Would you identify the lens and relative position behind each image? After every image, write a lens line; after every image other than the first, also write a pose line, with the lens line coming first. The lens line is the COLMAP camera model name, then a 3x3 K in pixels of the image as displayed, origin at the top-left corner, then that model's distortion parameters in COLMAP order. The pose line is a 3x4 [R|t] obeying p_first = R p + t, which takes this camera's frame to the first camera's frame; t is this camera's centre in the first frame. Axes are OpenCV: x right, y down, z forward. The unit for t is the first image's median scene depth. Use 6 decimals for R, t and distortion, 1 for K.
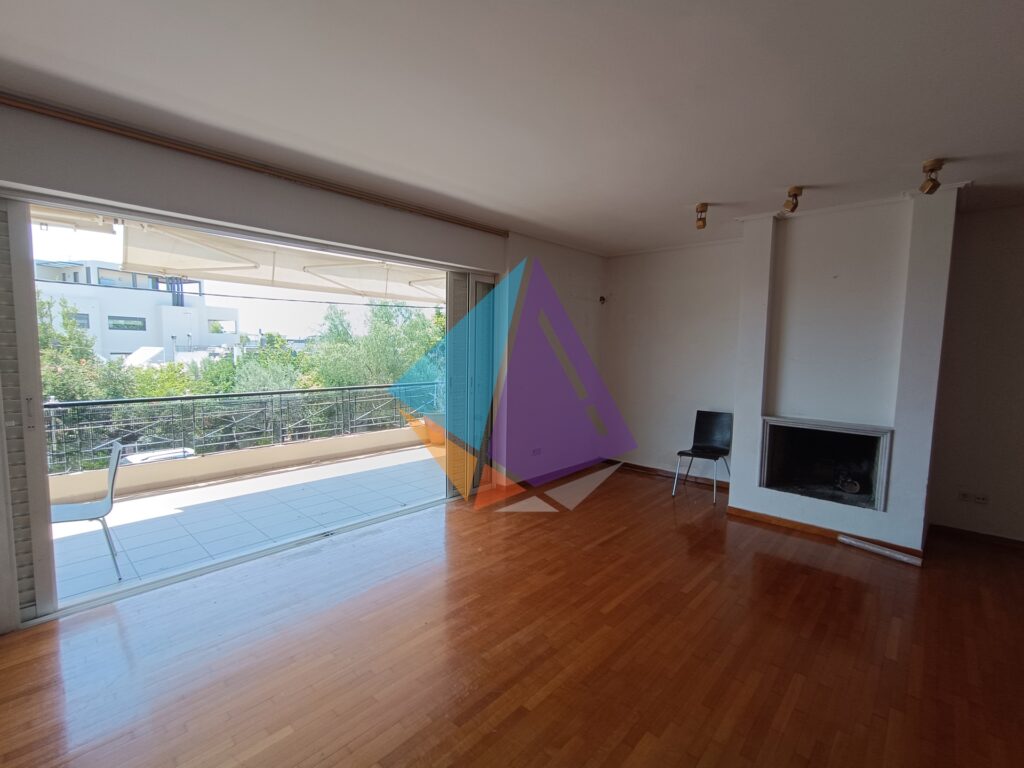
lens RADIAL K [[467.2, 0, 512.8], [0, 467.2, 387.2], [0, 0, 1]] dist [-0.010142, 0.004072]
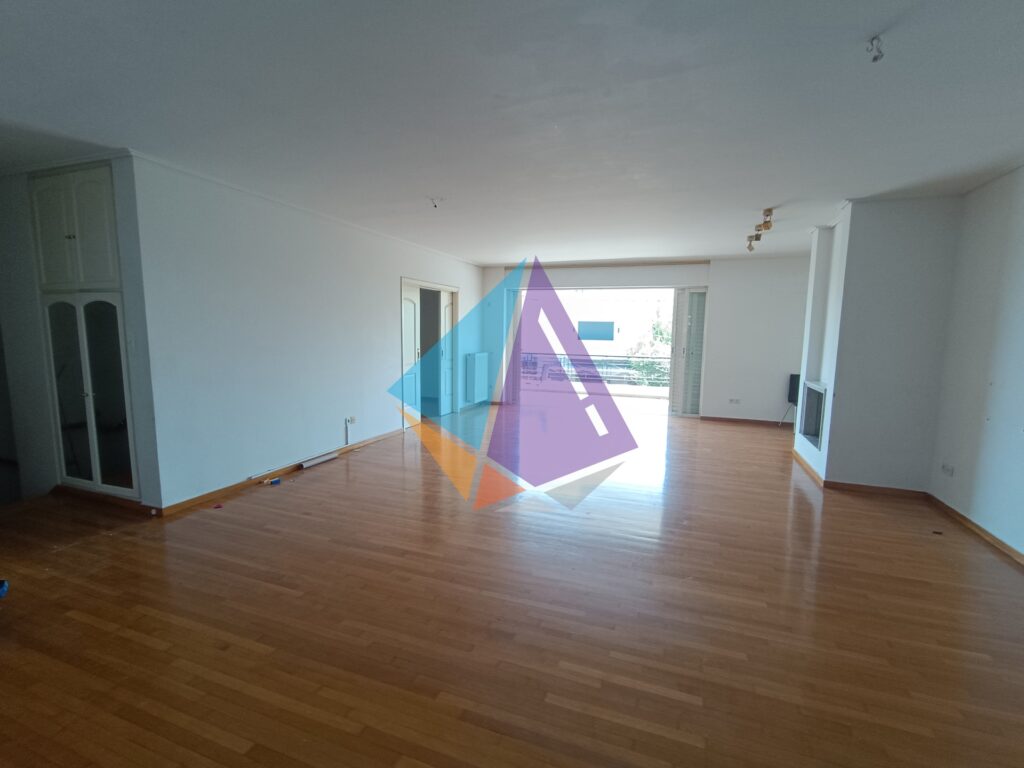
lens RADIAL K [[467.2, 0, 510.3], [0, 467.2, 382.0], [0, 0, 1]] dist [-0.010142, 0.004072]
pose [[0.377921, 0.093156, -0.921139, 1.433407], [-0.090095, 0.993903, 0.063551, 0.058568], [0.921444, 0.058973, 0.384010, -0.284053]]
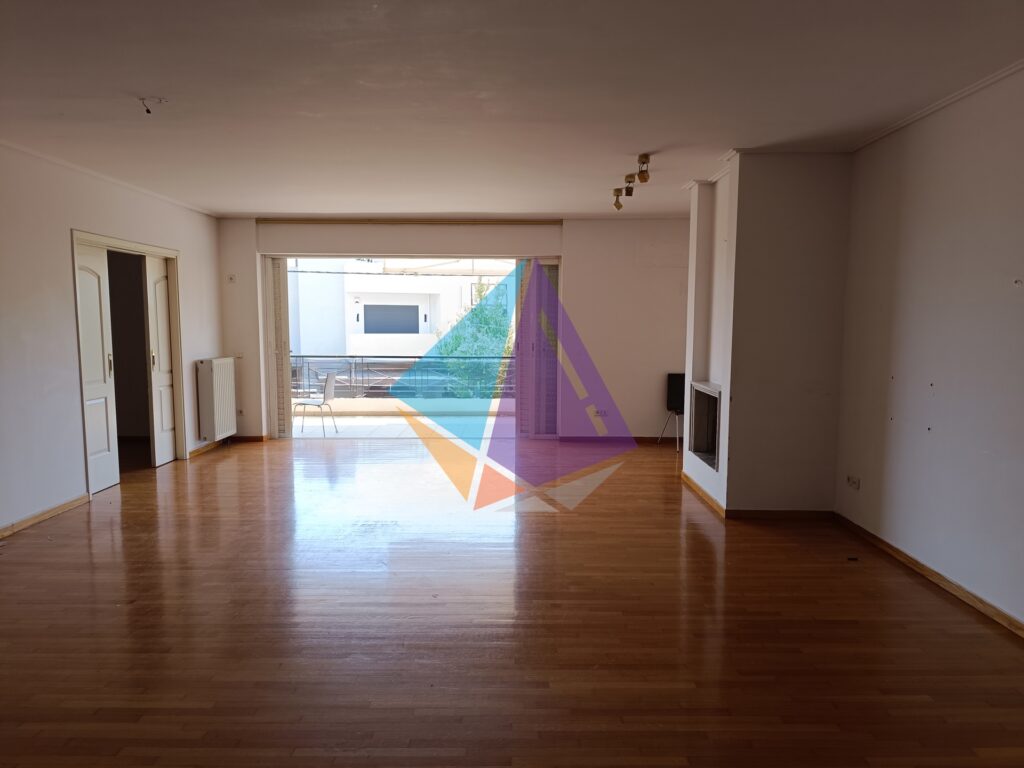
lens RADIAL K [[704.5, 0, 510.5], [0, 704.5, 388.8], [0, 0, 1]] dist [0.016077, -0.011558]
pose [[0.674255, 0.058536, -0.736175, 1.395259], [-0.057113, 0.998001, 0.027046, 0.060121], [0.736286, 0.023809, 0.676251, -0.331266]]
